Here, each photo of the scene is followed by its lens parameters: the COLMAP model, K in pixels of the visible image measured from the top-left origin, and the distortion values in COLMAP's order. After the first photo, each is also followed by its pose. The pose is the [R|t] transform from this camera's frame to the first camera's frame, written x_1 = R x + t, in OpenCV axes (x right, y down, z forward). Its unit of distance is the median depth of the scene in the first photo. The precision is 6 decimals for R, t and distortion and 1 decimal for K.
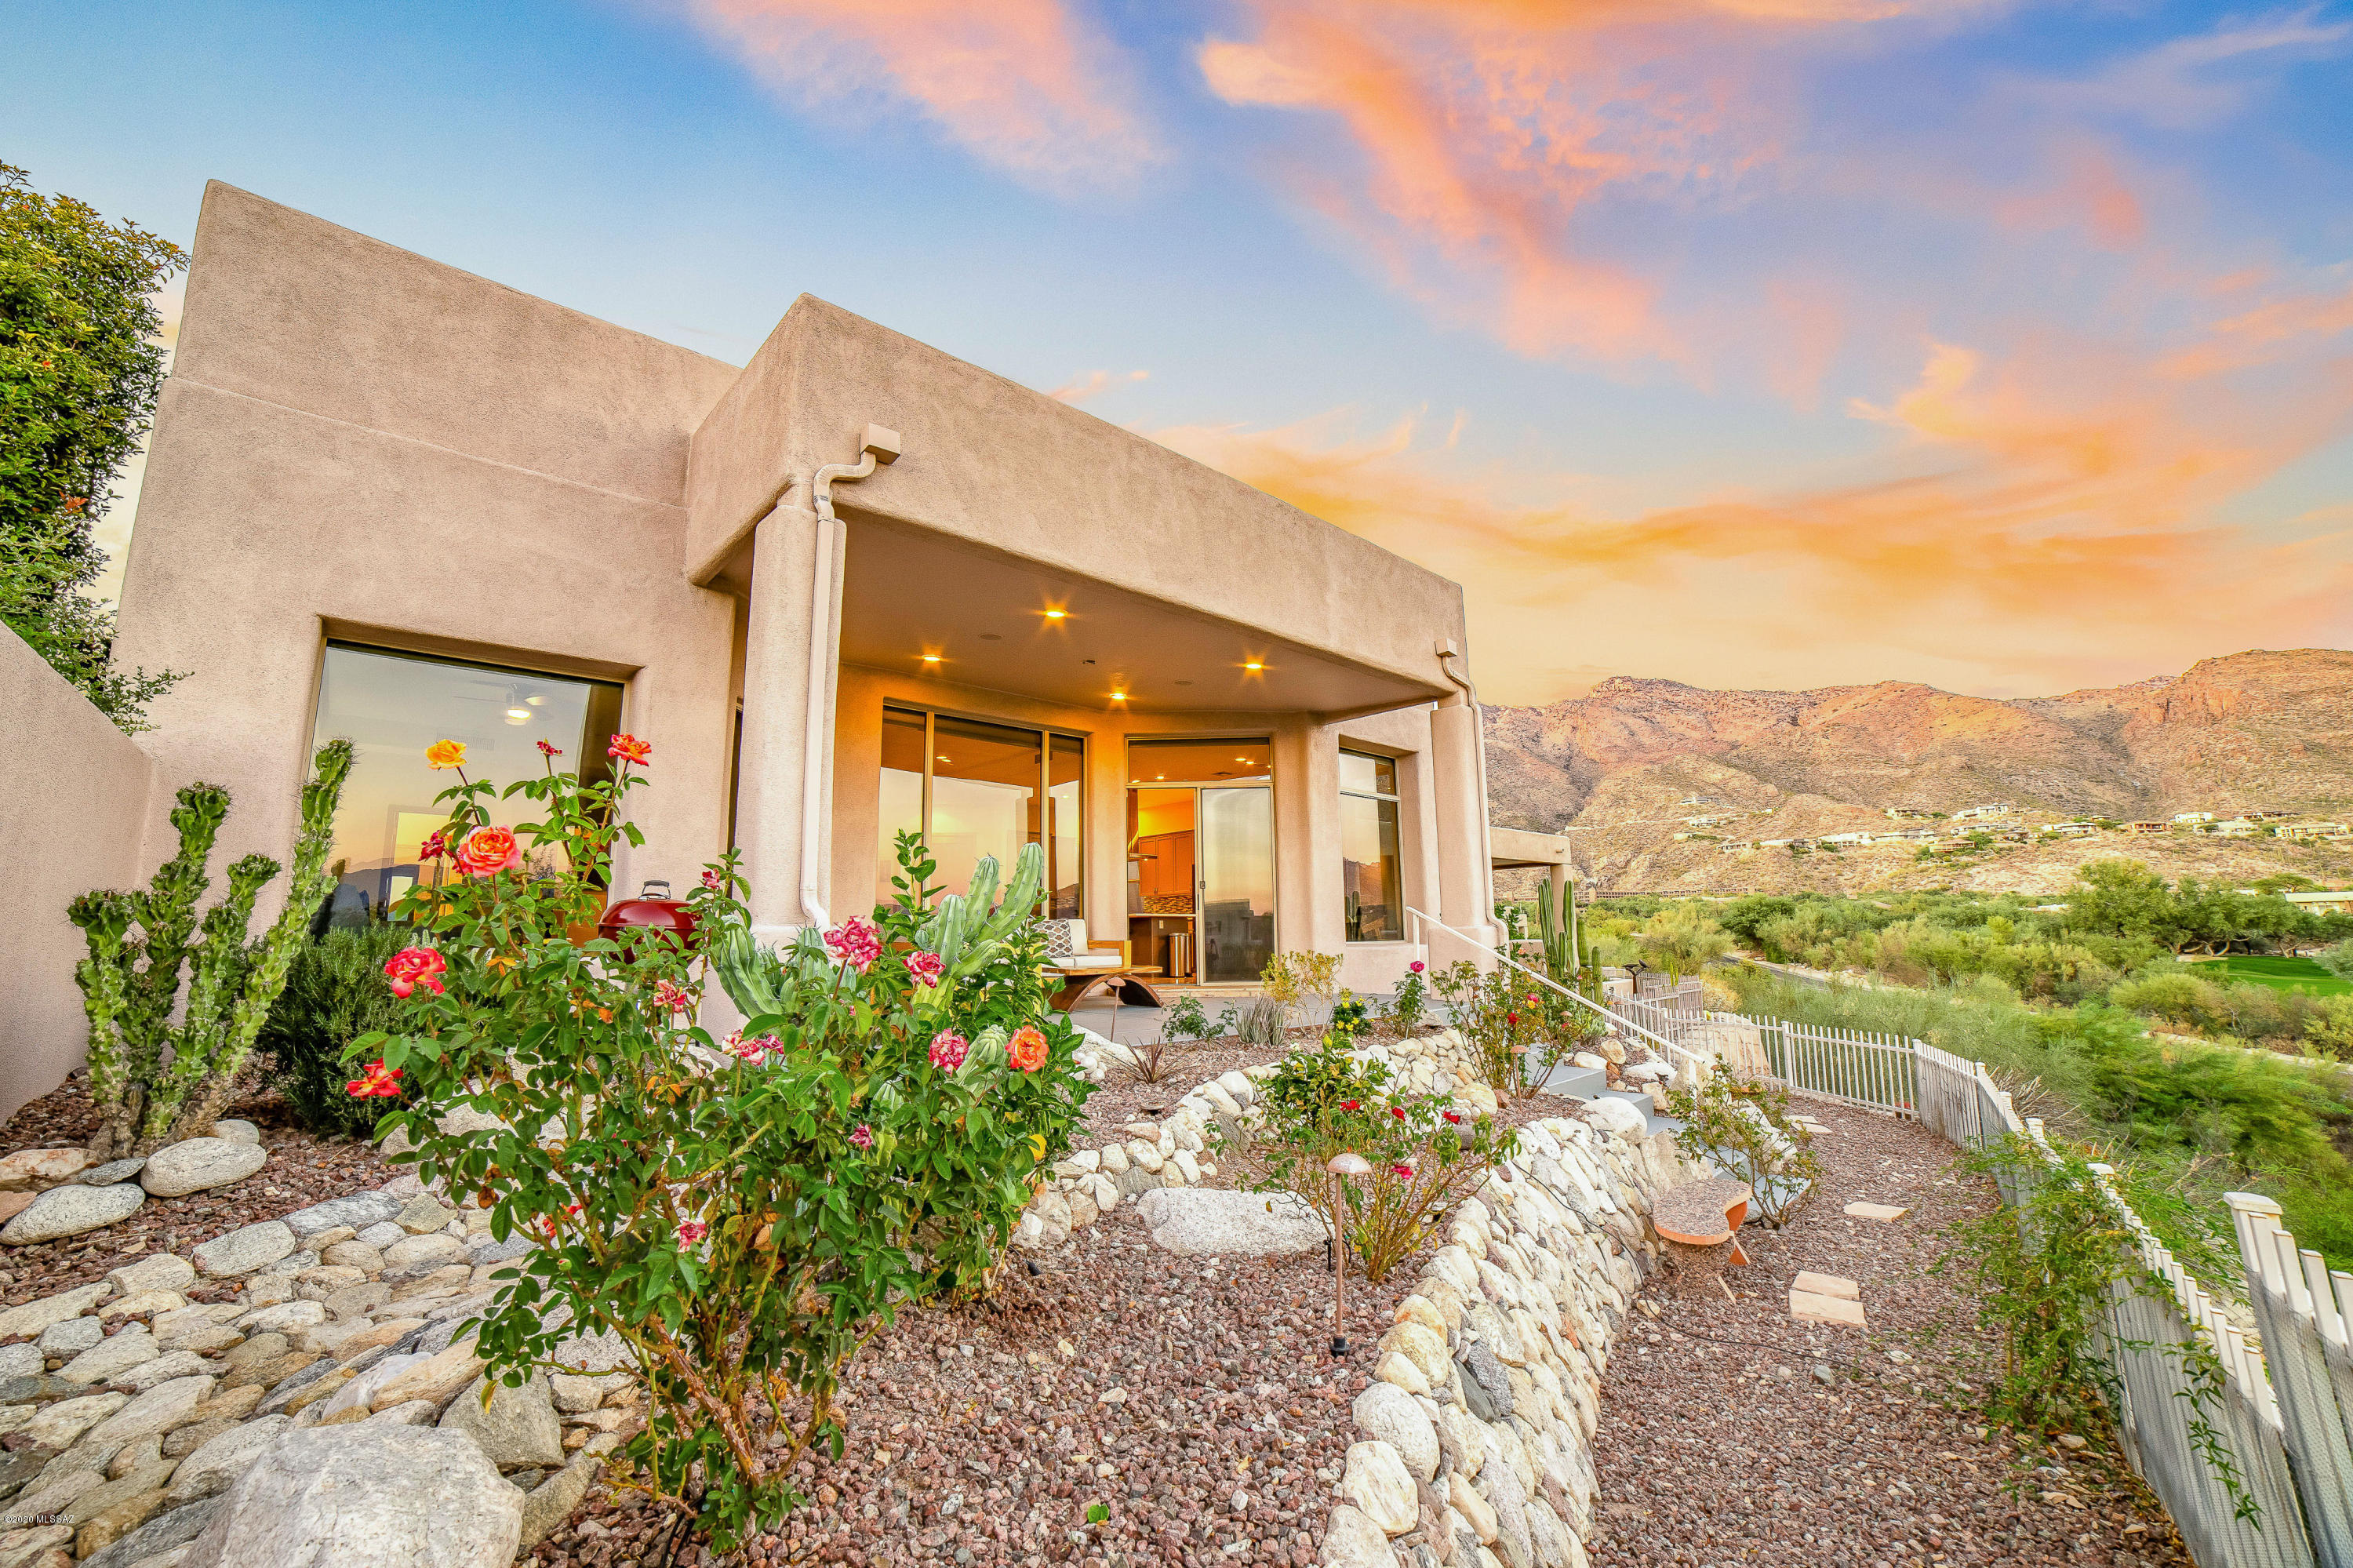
lens RADIAL K [[941.2, 0, 1147.9], [0, 941.2, 787.4], [0, 0, 1]] dist [-0.096711, 0.032137]
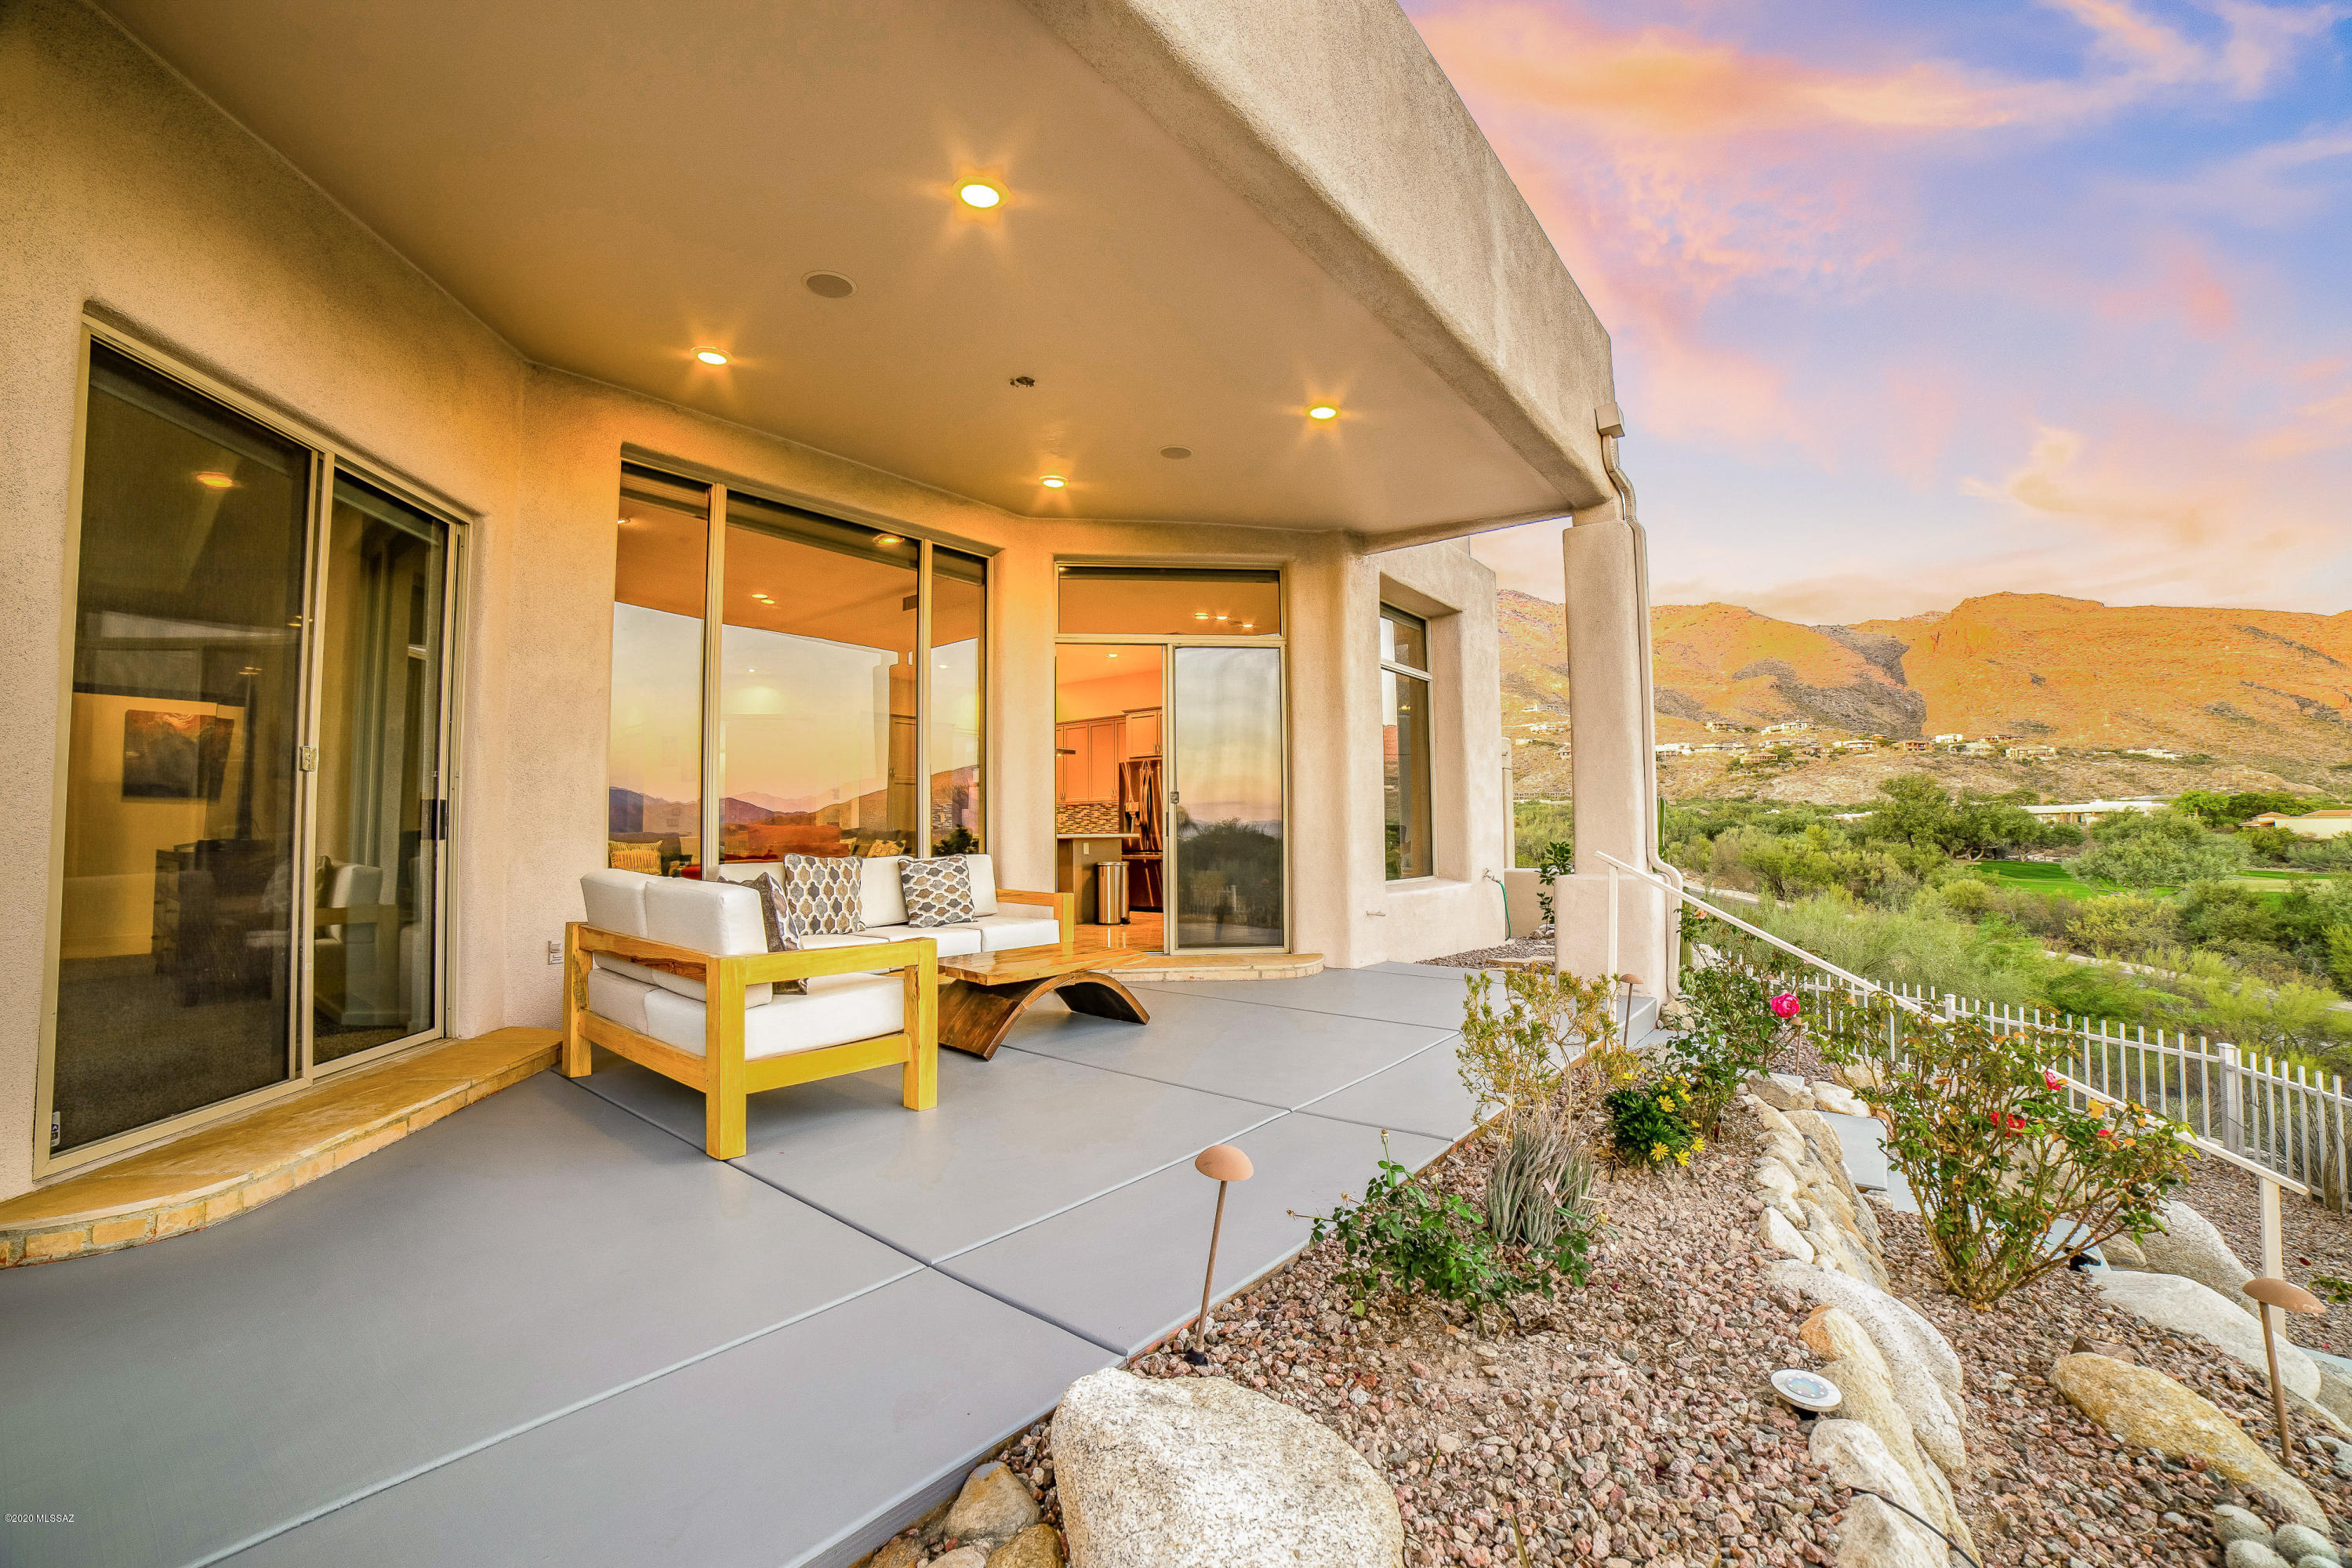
lens RADIAL K [[940.8, 0, 1147.4], [0, 940.8, 787.4], [0, 0, 1]] dist [-0.096711, 0.032137]
pose [[0.988643, 0.011556, 0.149837, -0.039908], [-0.028245, 0.993559, 0.109737, 0.019556], [-0.147603, -0.112722, 0.982602, 0.272694]]
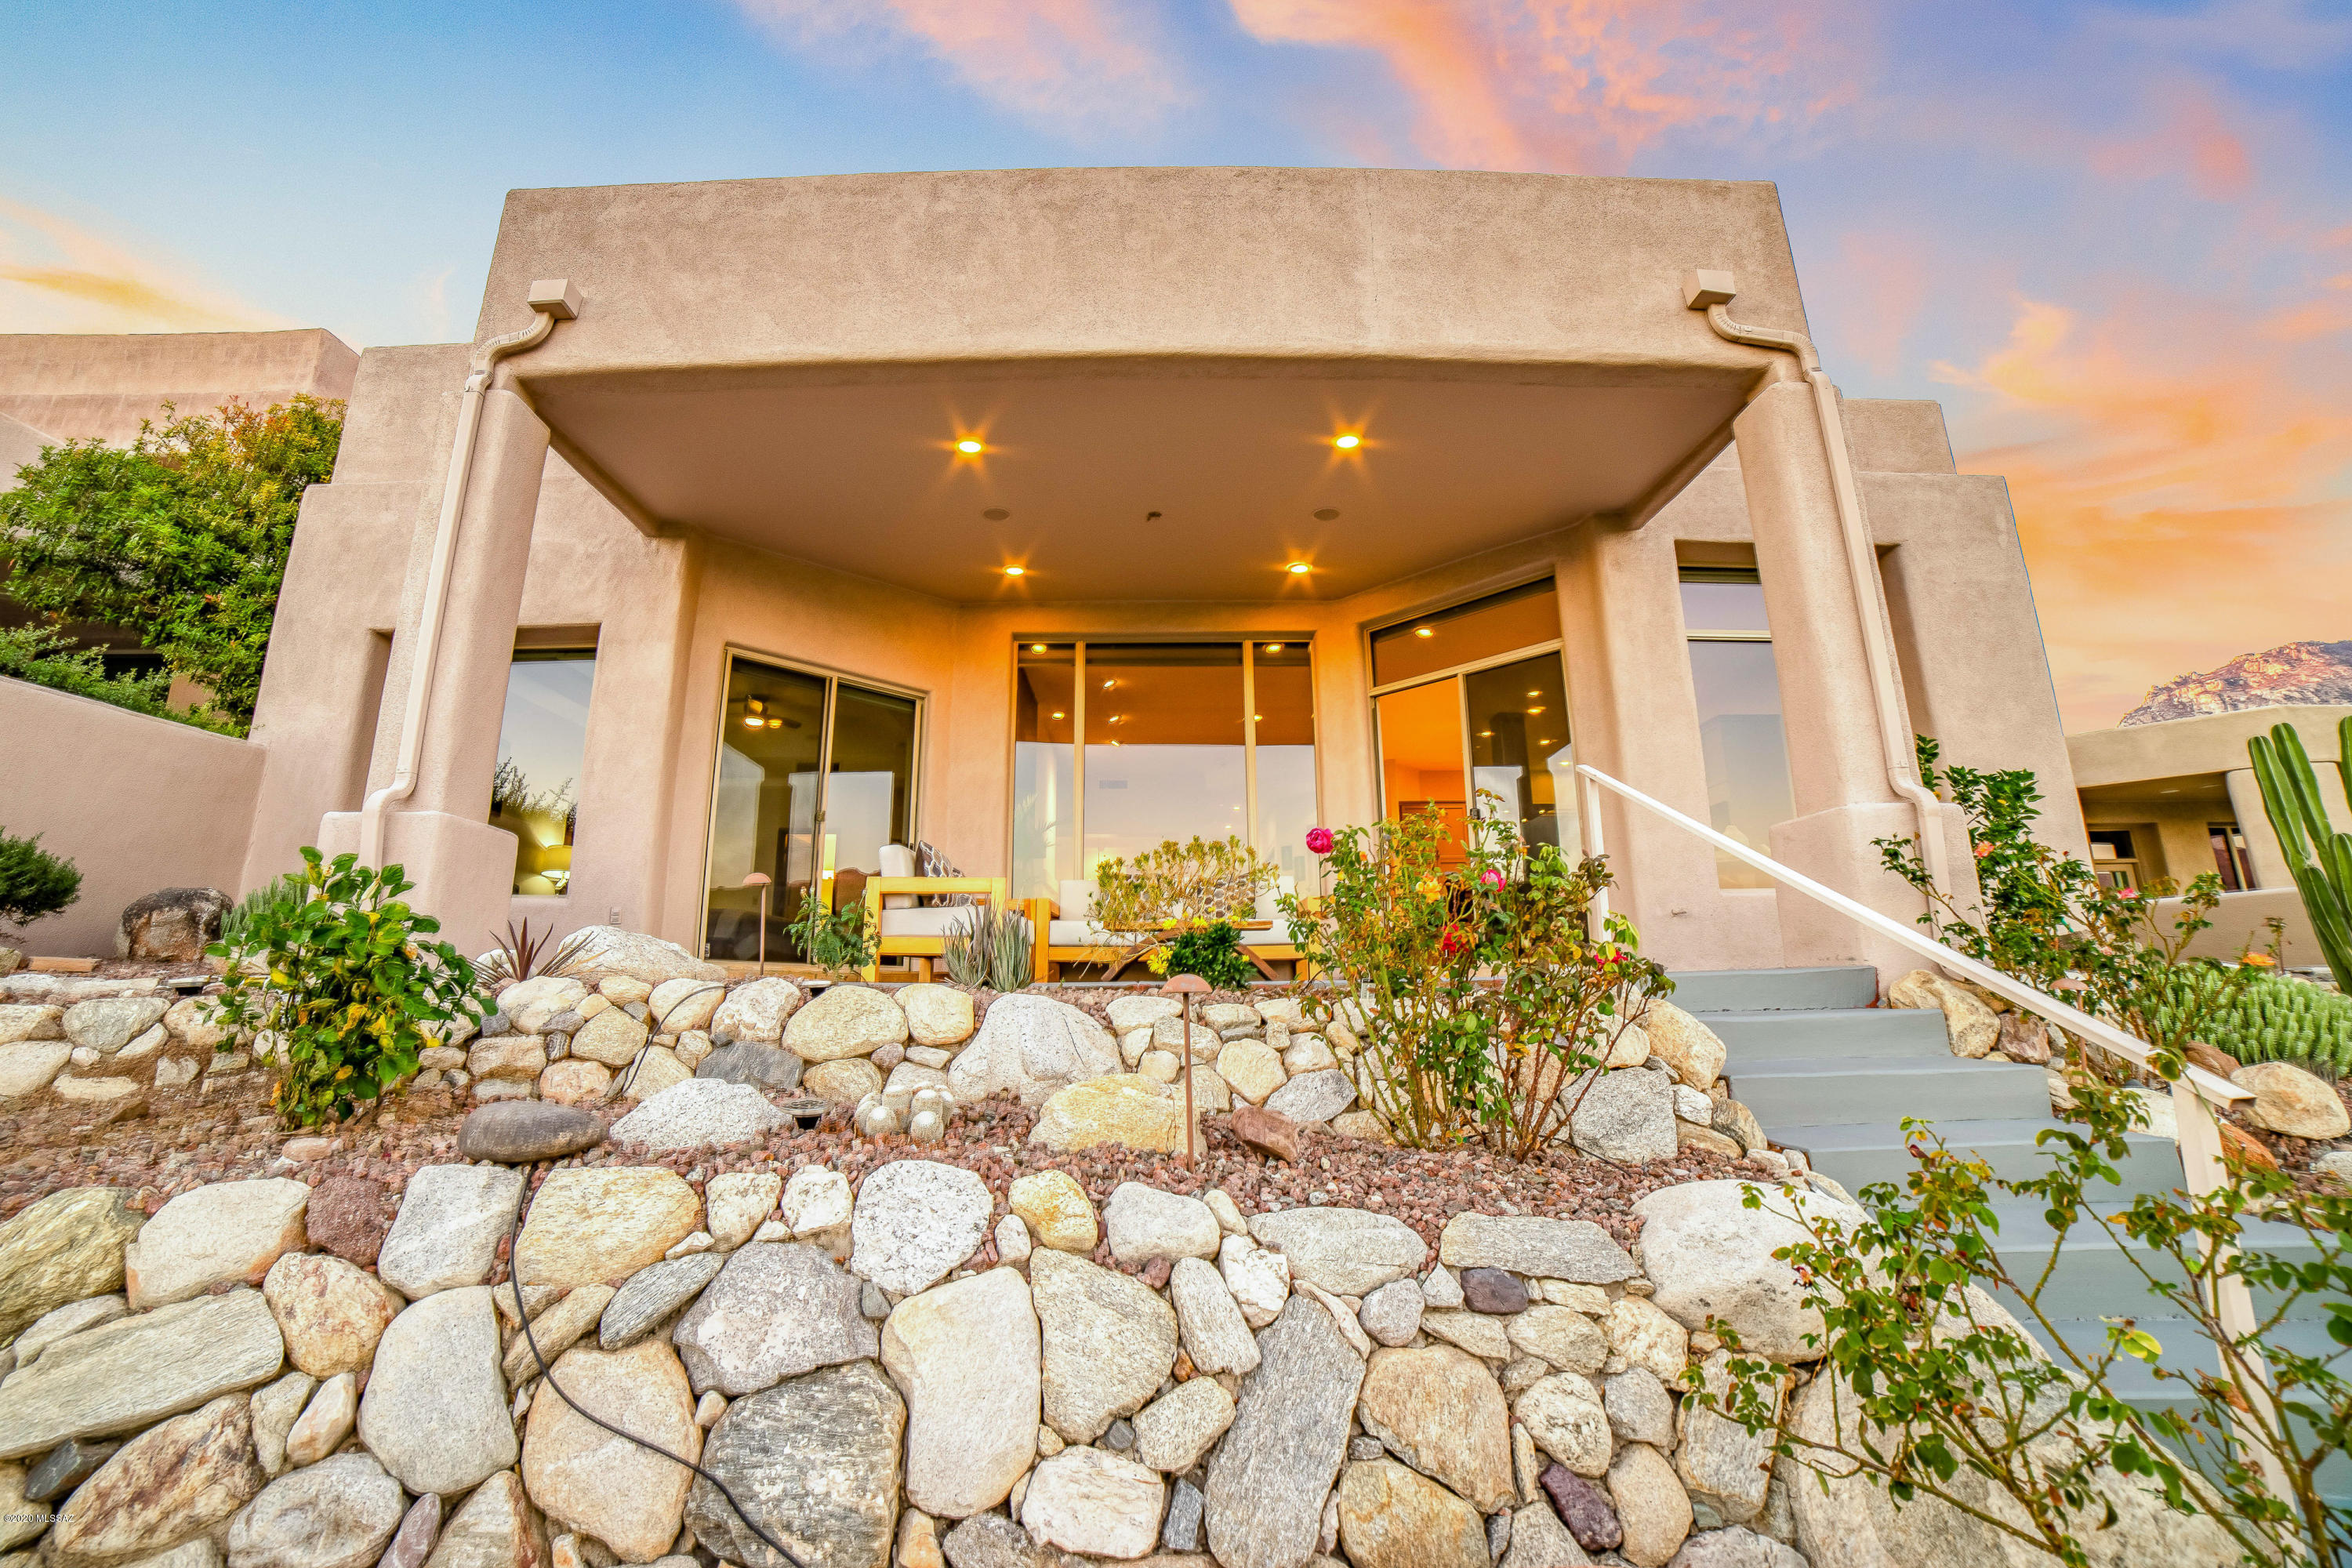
lens RADIAL K [[940.8, 0, 1147.4], [0, 940.8, 787.4], [0, 0, 1]] dist [-0.096711, 0.032137]
pose [[0.745267, -0.135094, -0.652937, 0.233685], [0.102507, 0.990832, -0.088003, 0.086674], [0.658840, -0.001345, 0.752282, 0.258142]]
